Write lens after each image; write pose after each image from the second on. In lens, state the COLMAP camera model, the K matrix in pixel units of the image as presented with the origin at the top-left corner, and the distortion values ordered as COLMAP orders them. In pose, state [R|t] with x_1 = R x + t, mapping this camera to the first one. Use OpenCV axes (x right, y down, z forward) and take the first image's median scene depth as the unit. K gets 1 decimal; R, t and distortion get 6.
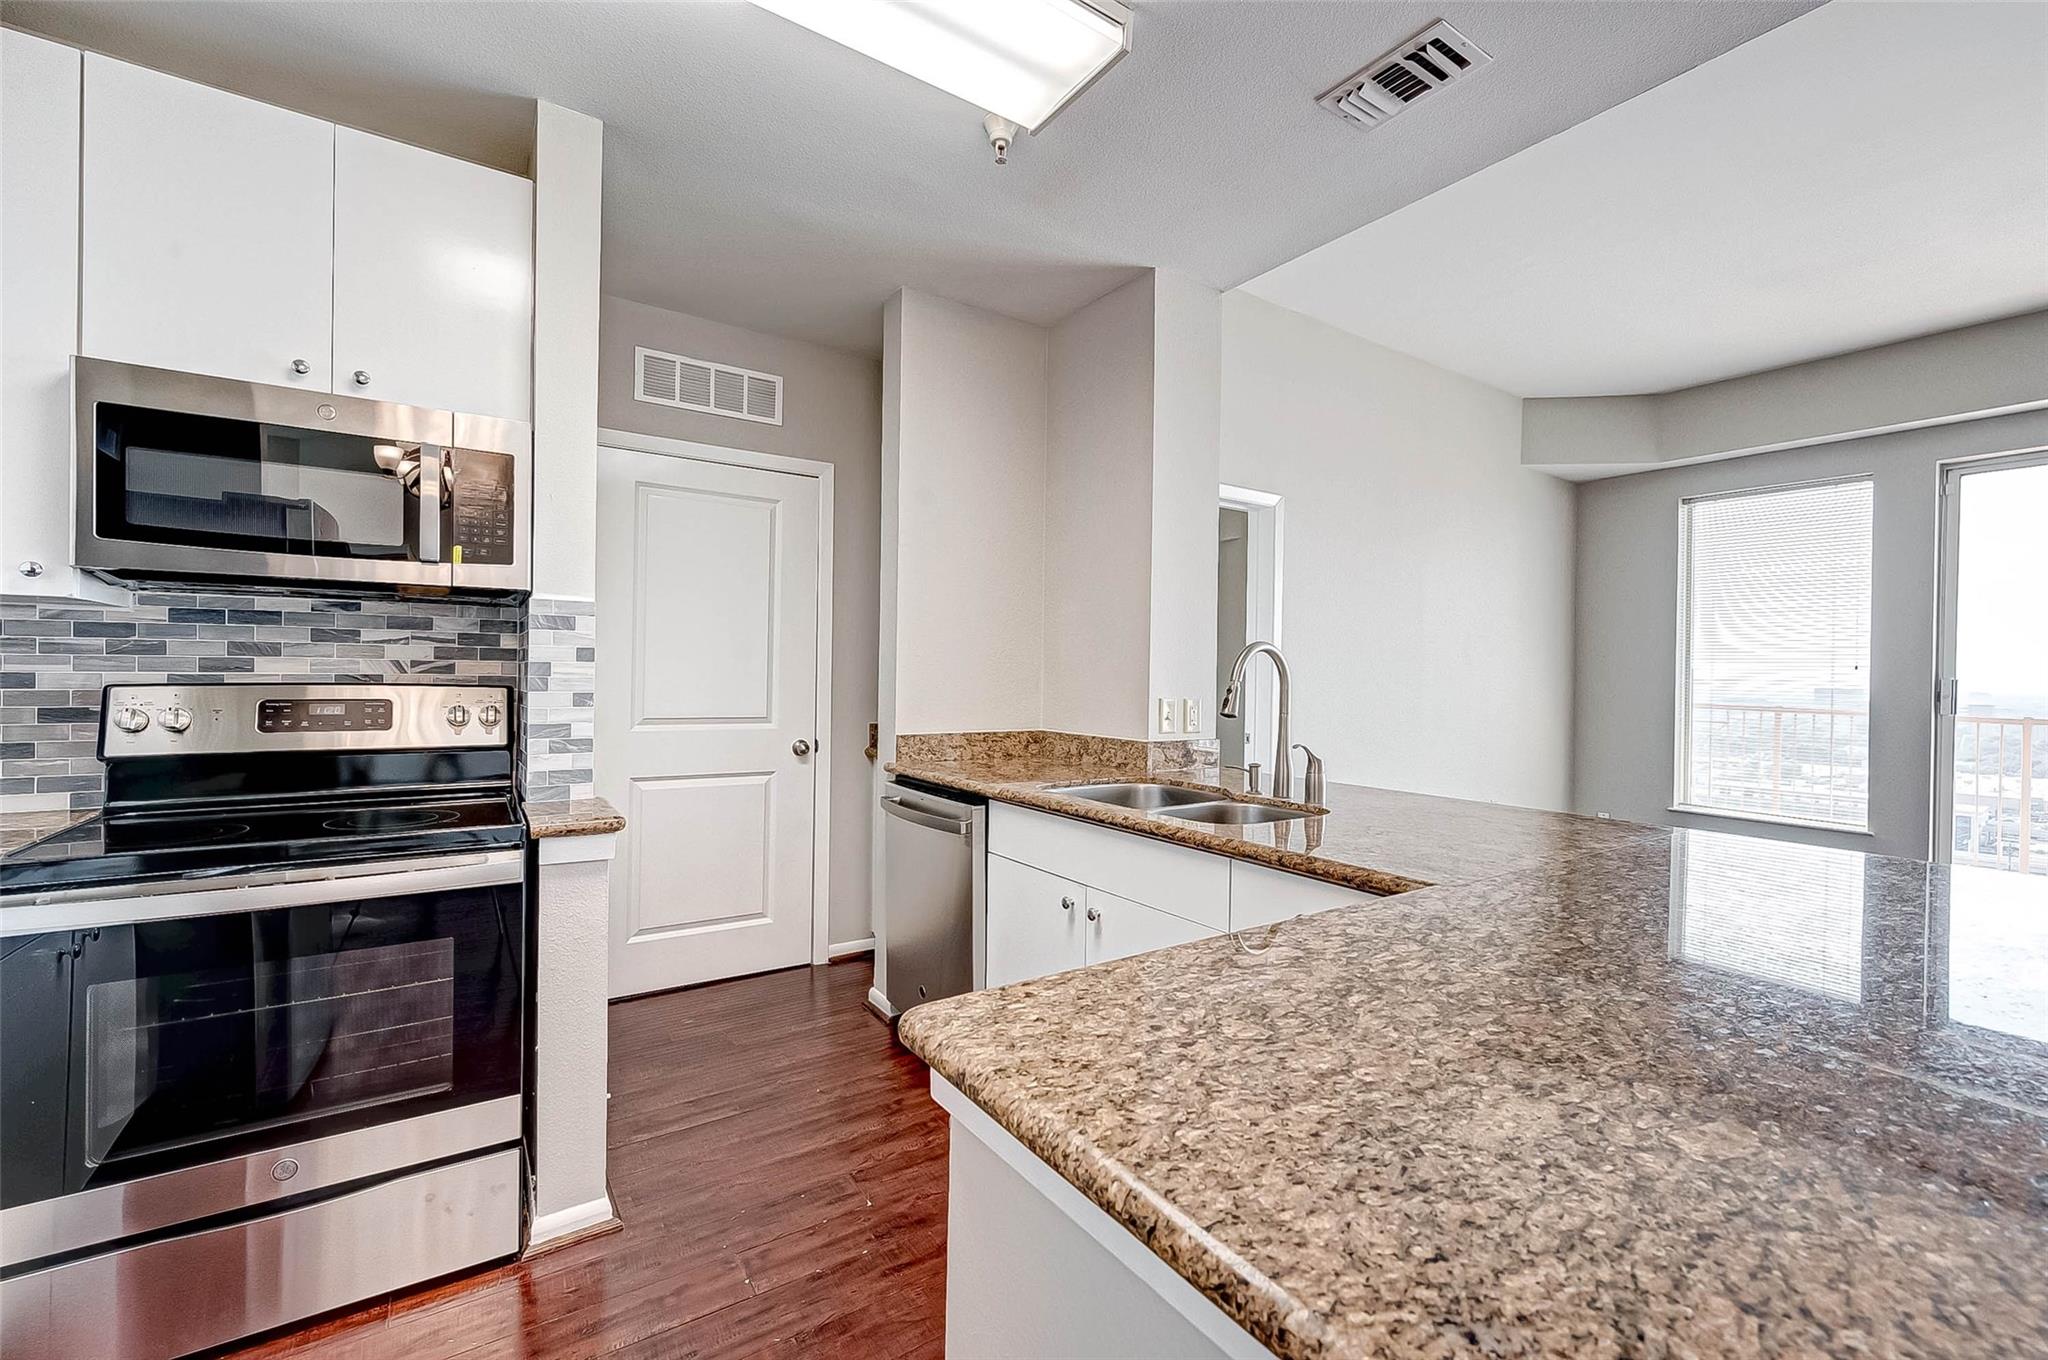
lens RADIAL K [[849.0, 0, 1024.0], [0, 849.0, 680.0], [0, 0, 1]] dist [-0.001040, -0.000193]
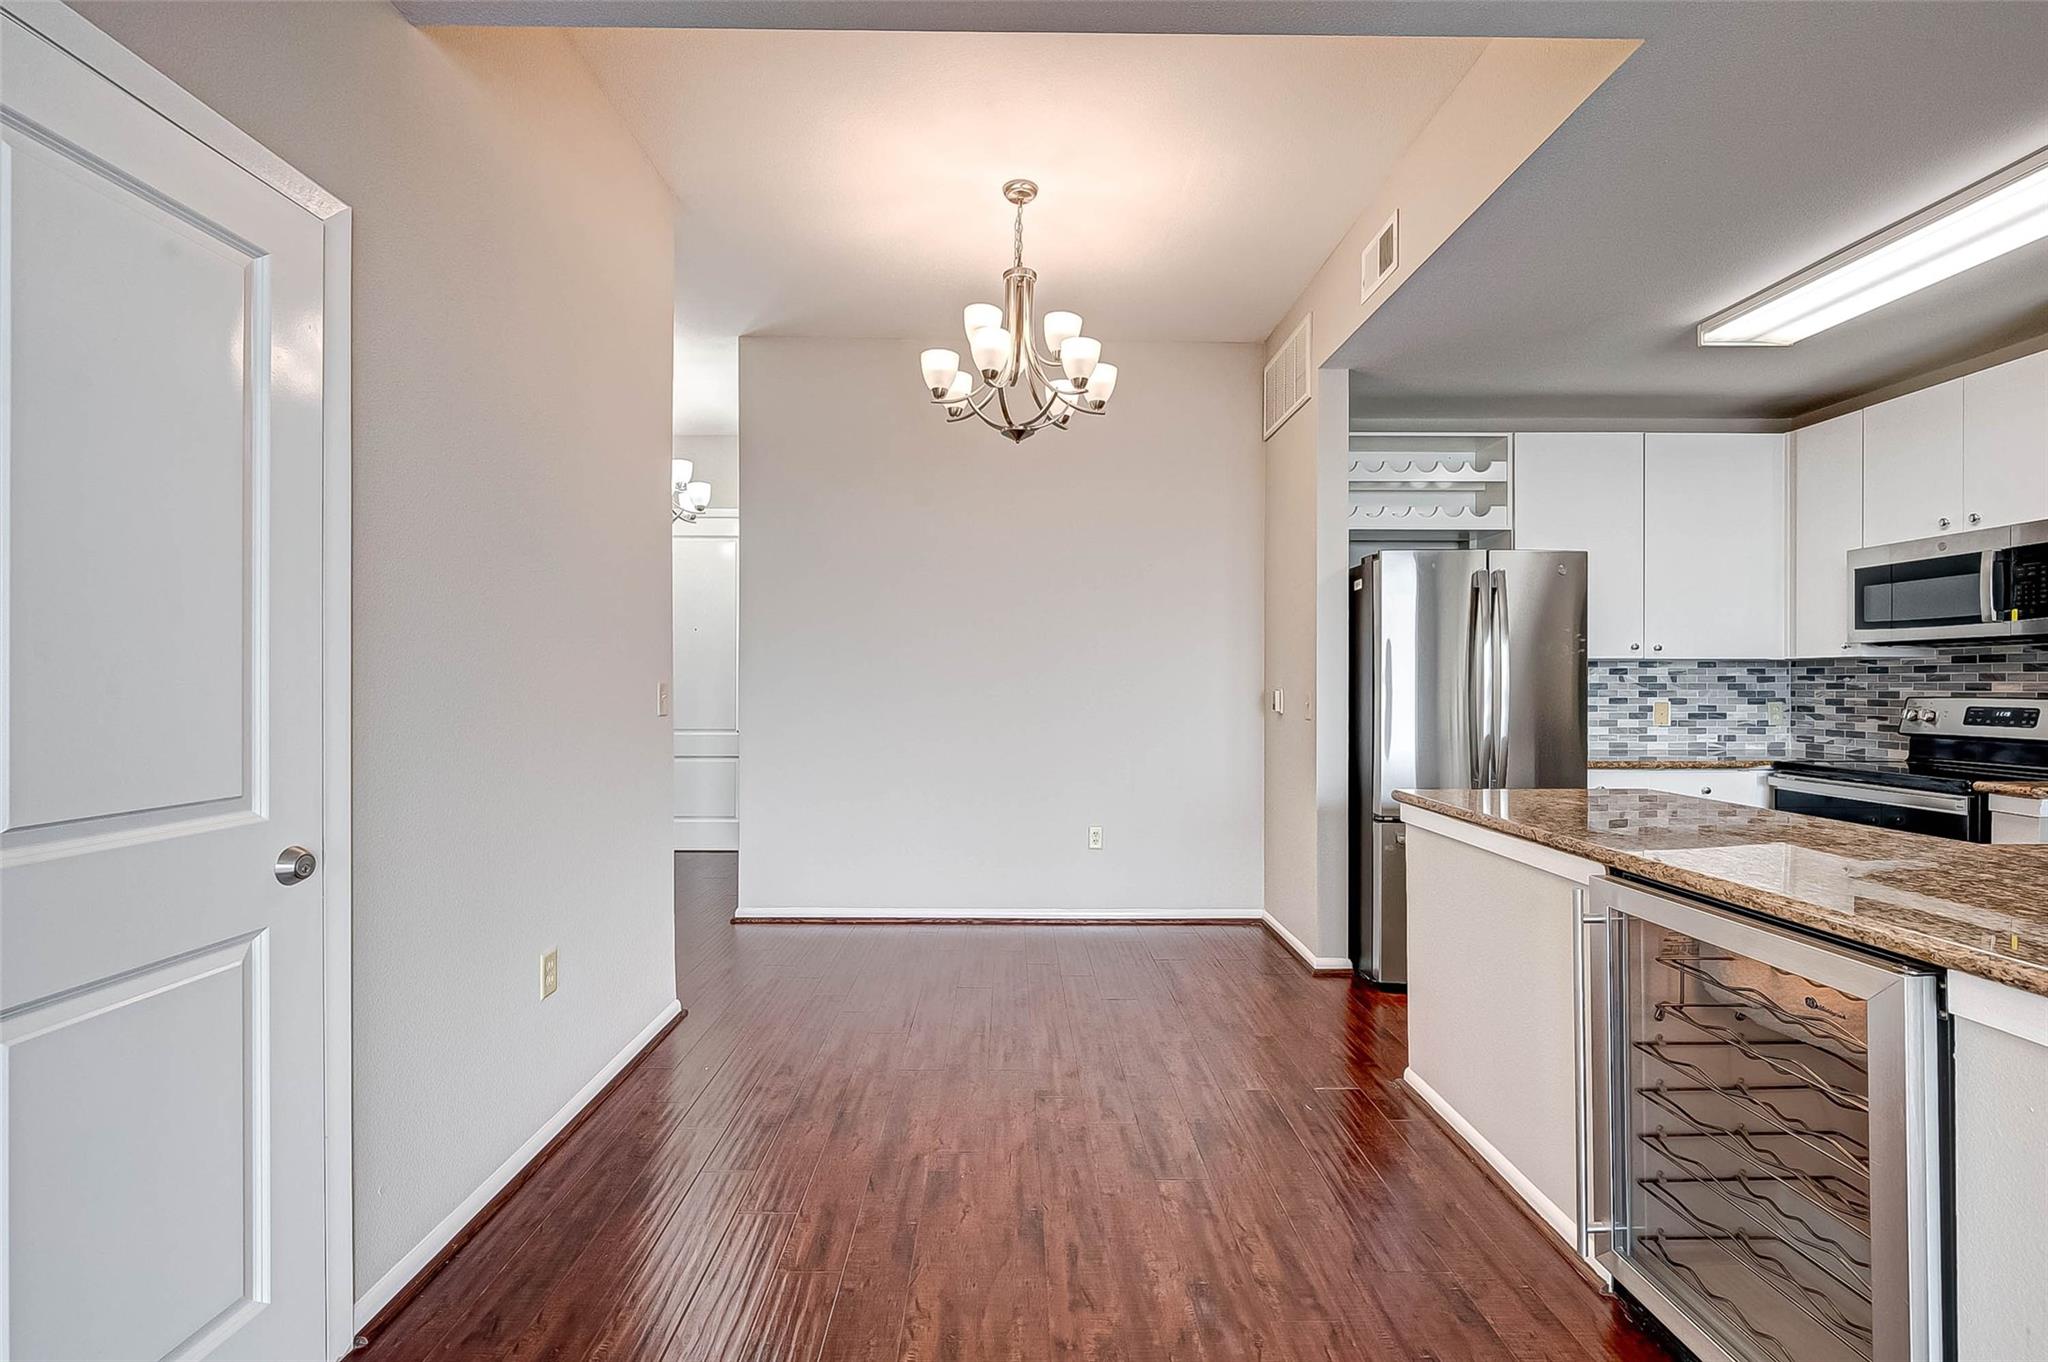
lens RADIAL K [[849.0, 0, 1024.0], [0, 849.0, 681.0], [0, 0, 1]] dist [-0.001040, -0.000193]
pose [[-0.559811, -0.016174, -0.828462, 1.657882], [-0.018322, 0.999807, -0.007138, 0.019212], [0.828418, 0.011183, -0.559999, 0.362718]]
